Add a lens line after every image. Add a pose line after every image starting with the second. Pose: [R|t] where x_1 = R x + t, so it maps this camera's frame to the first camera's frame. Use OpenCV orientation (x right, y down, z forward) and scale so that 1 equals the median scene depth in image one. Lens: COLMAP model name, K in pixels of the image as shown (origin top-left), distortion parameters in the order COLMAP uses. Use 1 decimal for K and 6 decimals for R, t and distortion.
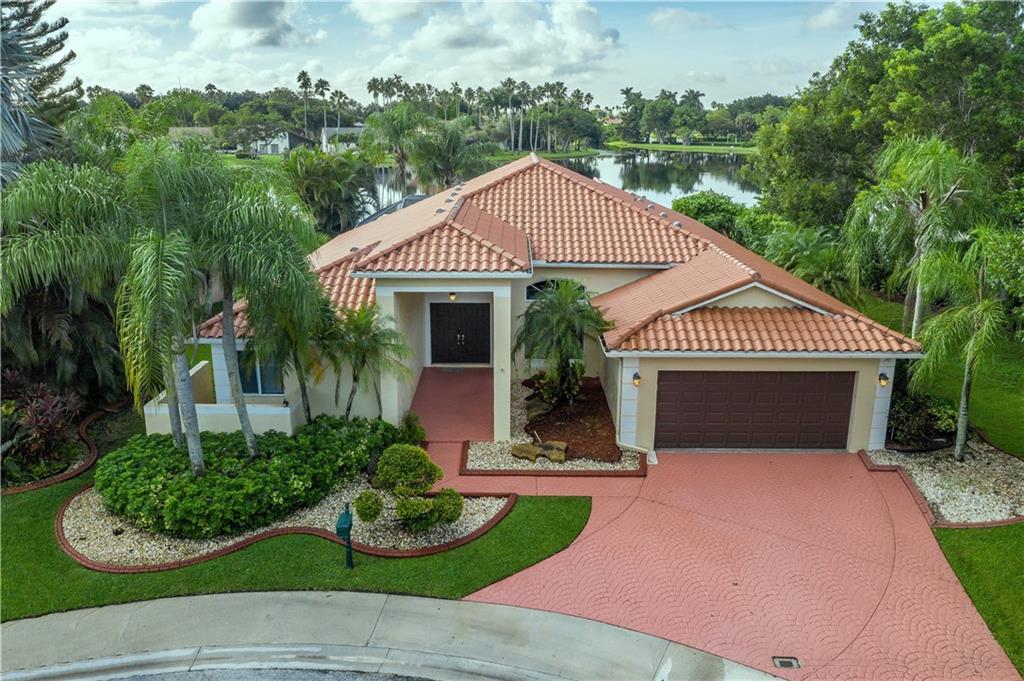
lens RADIAL K [[815.4, 0, 512.0], [0, 815.4, 340.5], [0, 0, 1]] dist [0.000212, 0.000729]
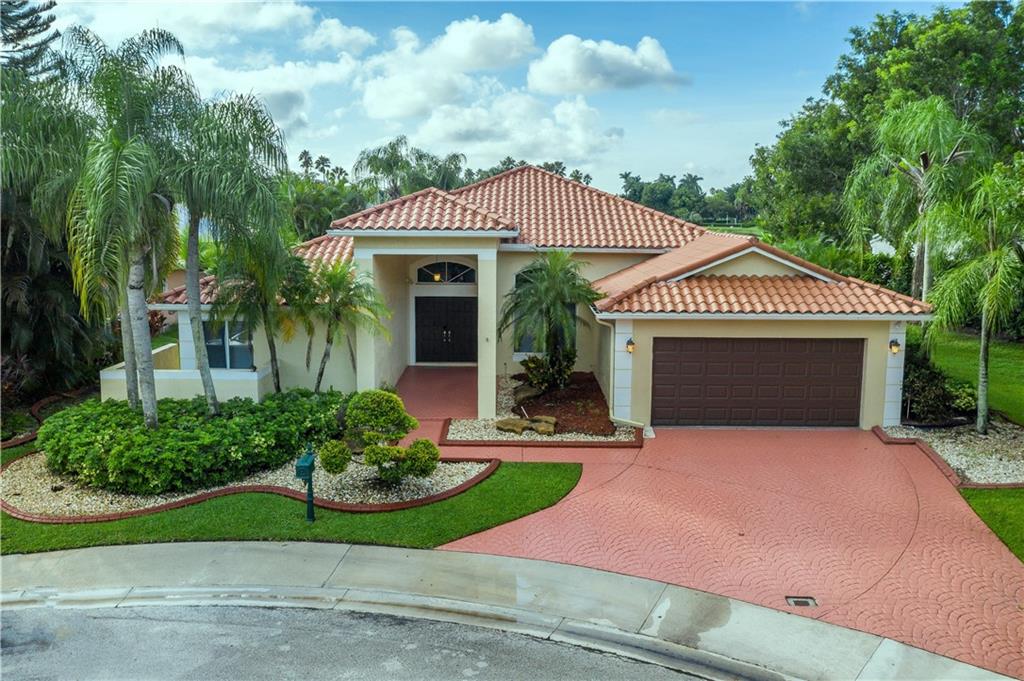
lens RADIAL K [[833.3, 0, 512.0], [0, 833.3, 311.7], [0, 0, 1]] dist [0.002585, -0.000430]
pose [[0.999997, 0.002465, -0.000435, 0.017567], [-0.002502, 0.989824, -0.142274, 0.144826], [0.000080, 0.142275, 0.989827, 0.048977]]
